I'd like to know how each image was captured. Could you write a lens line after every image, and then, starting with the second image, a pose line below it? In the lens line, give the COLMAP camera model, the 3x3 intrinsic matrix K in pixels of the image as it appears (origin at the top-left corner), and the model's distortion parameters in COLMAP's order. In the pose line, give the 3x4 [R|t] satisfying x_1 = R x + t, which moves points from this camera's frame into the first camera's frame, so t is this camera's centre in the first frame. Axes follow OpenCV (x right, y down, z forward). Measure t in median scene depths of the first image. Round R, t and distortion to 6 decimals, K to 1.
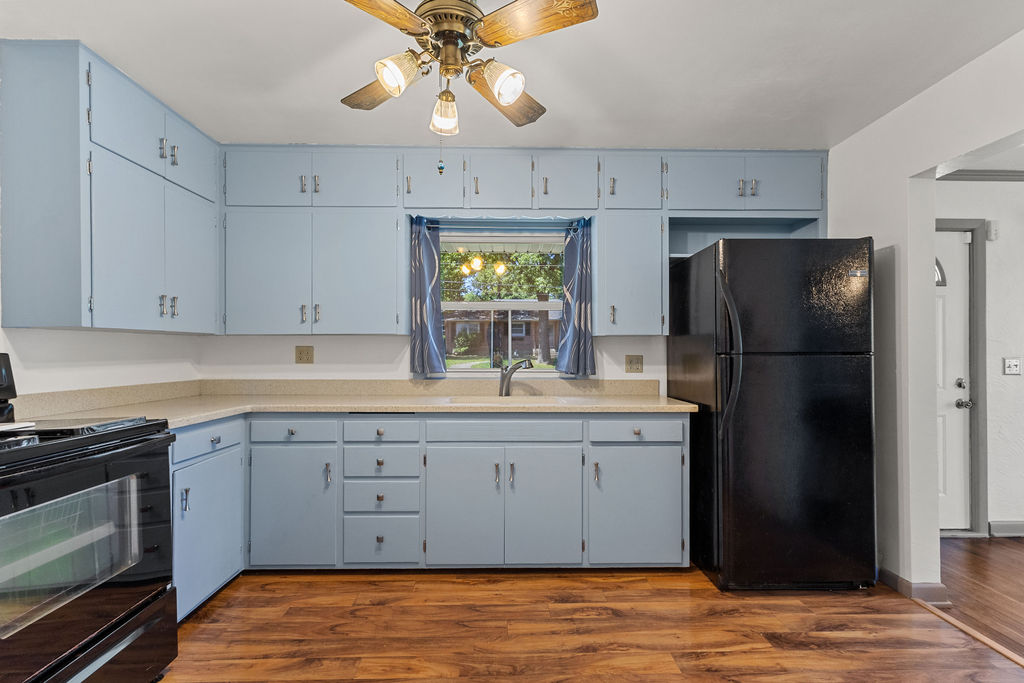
lens RADIAL K [[474.4, 0, 509.6], [0, 474.4, 355.7], [0, 0, 1]] dist [0.003713, 0.001503]
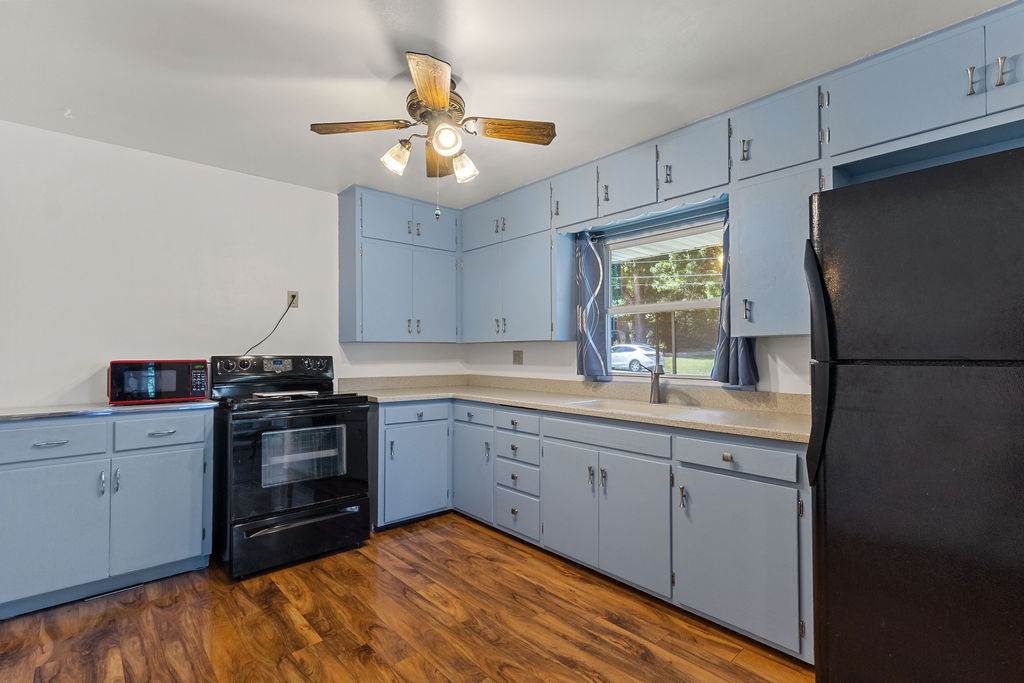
lens RADIAL K [[474.0, 0, 509.6], [0, 474.0, 350.2], [0, 0, 1]] dist [0.005094, 0.000638]
pose [[0.655032, -0.003851, -0.755591, 0.627569], [-0.006305, 0.999924, -0.010561, -0.009593], [0.755575, 0.011682, 0.654958, 0.199074]]
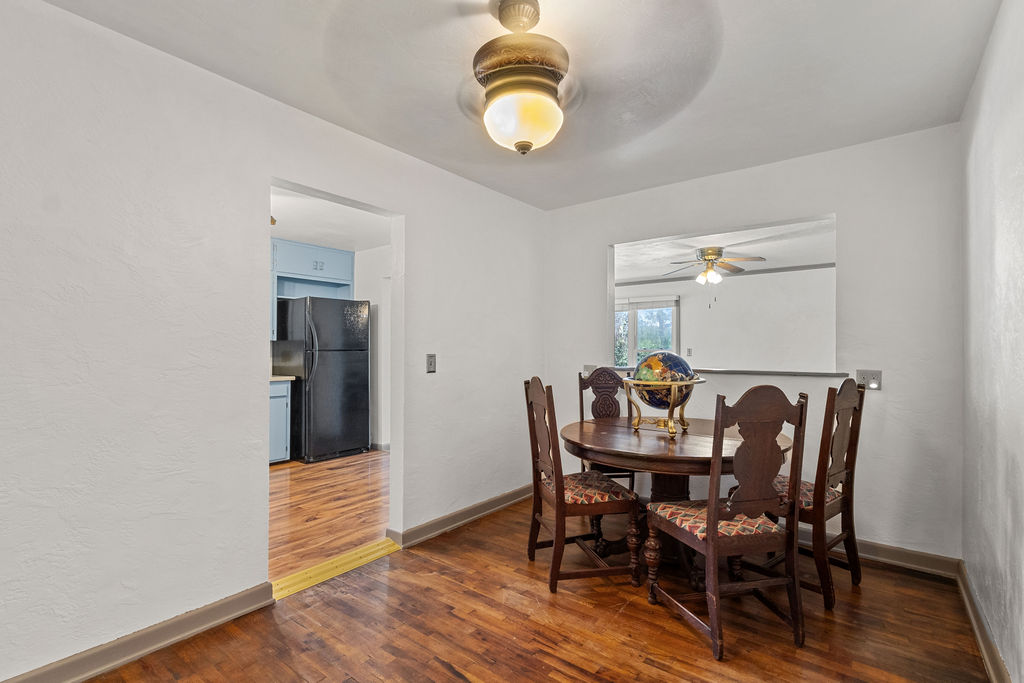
lens RADIAL K [[483.8, 0, 512.0], [0, 483.8, 341.5], [0, 0, 1]] dist [0.000328, 0.000250]
pose [[0.630152, 0.022035, 0.776159, -0.608135], [0.000613, 0.999583, -0.028876, 0.017060], [-0.776472, 0.018672, 0.629875, -0.986081]]
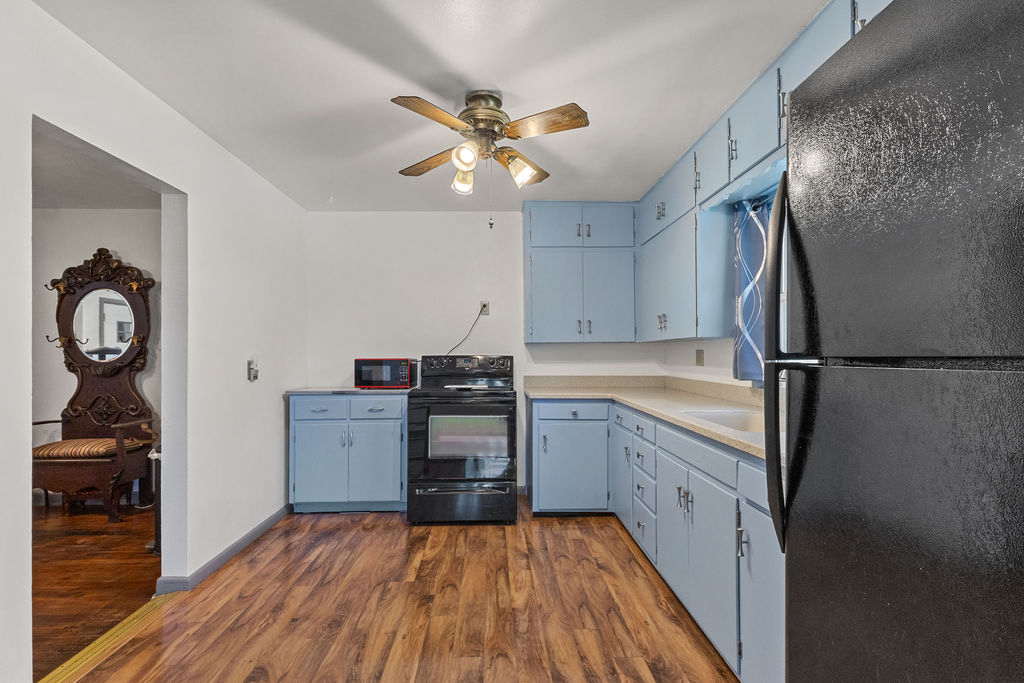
lens RADIAL K [[474.4, 0, 509.6], [0, 474.4, 355.7], [0, 0, 1]] dist [0.003713, 0.001503]
pose [[0.017270, 0.002187, -0.999848, 0.820367], [-0.005571, 0.999982, 0.002091, -0.007170], [0.999835, 0.005534, 0.017282, 0.674009]]
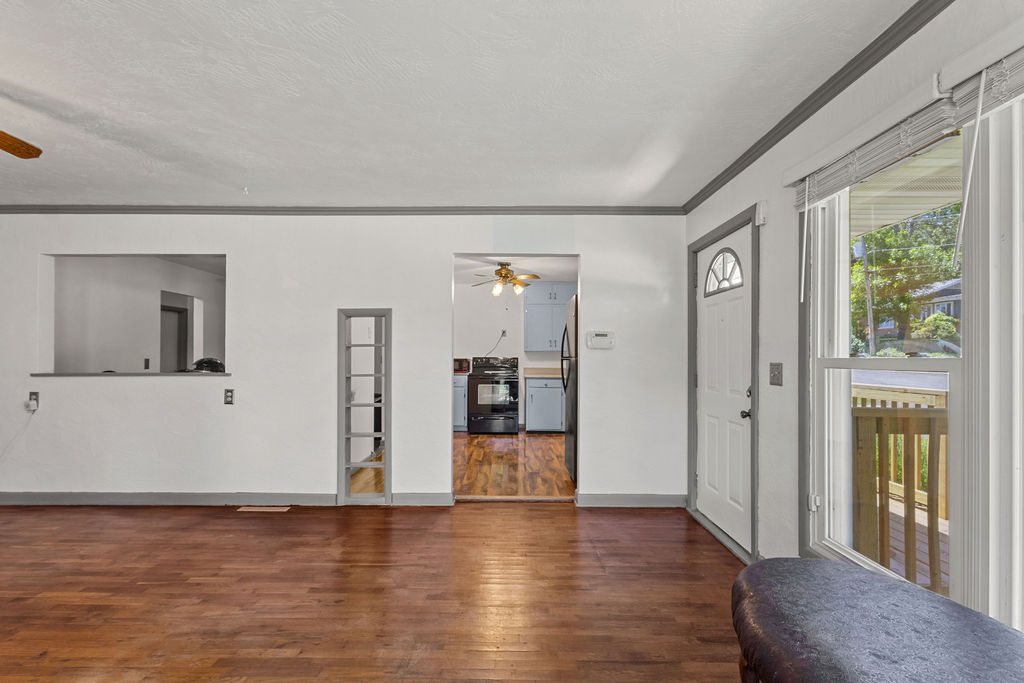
lens RADIAL K [[474.4, 0, 509.6], [0, 474.4, 355.7], [0, 0, 1]] dist [0.003713, 0.001503]
pose [[-0.021904, -0.003335, -0.999755, 2.376594], [-0.011121, 0.999933, -0.003092, -0.005203], [0.999698, 0.011050, -0.021939, 0.725277]]
